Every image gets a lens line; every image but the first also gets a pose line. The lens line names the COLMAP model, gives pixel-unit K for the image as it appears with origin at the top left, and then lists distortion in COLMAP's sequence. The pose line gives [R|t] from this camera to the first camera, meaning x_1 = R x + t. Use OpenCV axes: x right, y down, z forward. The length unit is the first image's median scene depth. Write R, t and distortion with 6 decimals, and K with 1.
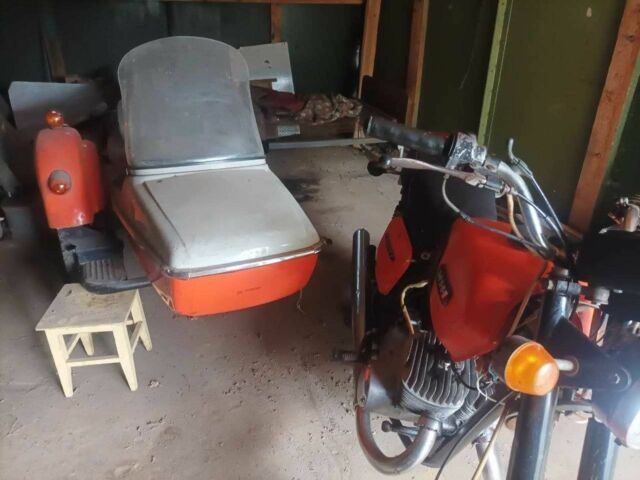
lens RADIAL K [[484.0, 0, 320.3], [0, 484.0, 238.6], [0, 0, 1]] dist [0.020911, -0.013802]
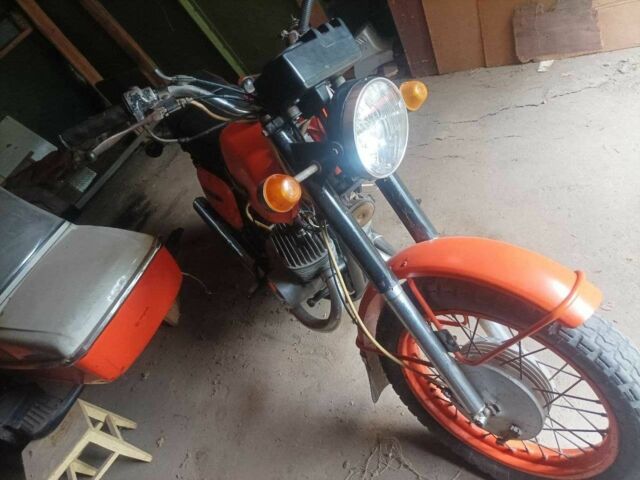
lens RADIAL K [[484.0, 0, 320.3], [0, 484.0, 238.6], [0, 0, 1]] dist [0.020911, -0.013802]
pose [[0.664200, -0.734946, 0.136721, 0.076661], [0.715345, 0.677969, 0.169235, 0.070479], [-0.217071, -0.014603, 0.976046, -0.117737]]
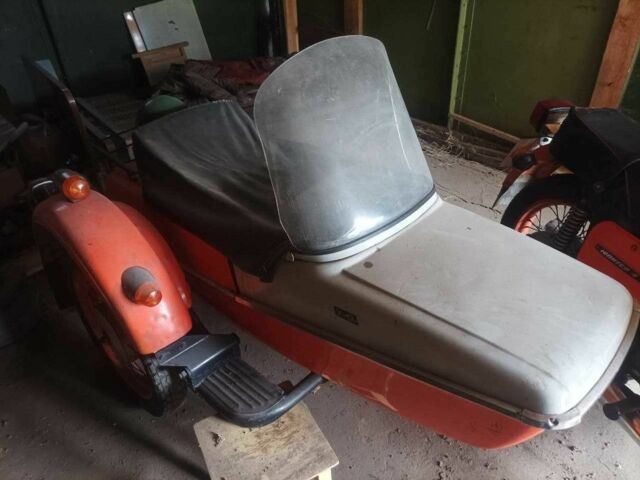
lens RADIAL K [[484.0, 0, 320.3], [0, 484.0, 238.6], [0, 0, 1]] dist [0.020911, -0.013802]
pose [[0.930423, -0.253099, 0.265053, -0.507679], [0.217377, 0.963398, 0.156884, -0.246967], [-0.295059, -0.088352, 0.951385, 0.336893]]
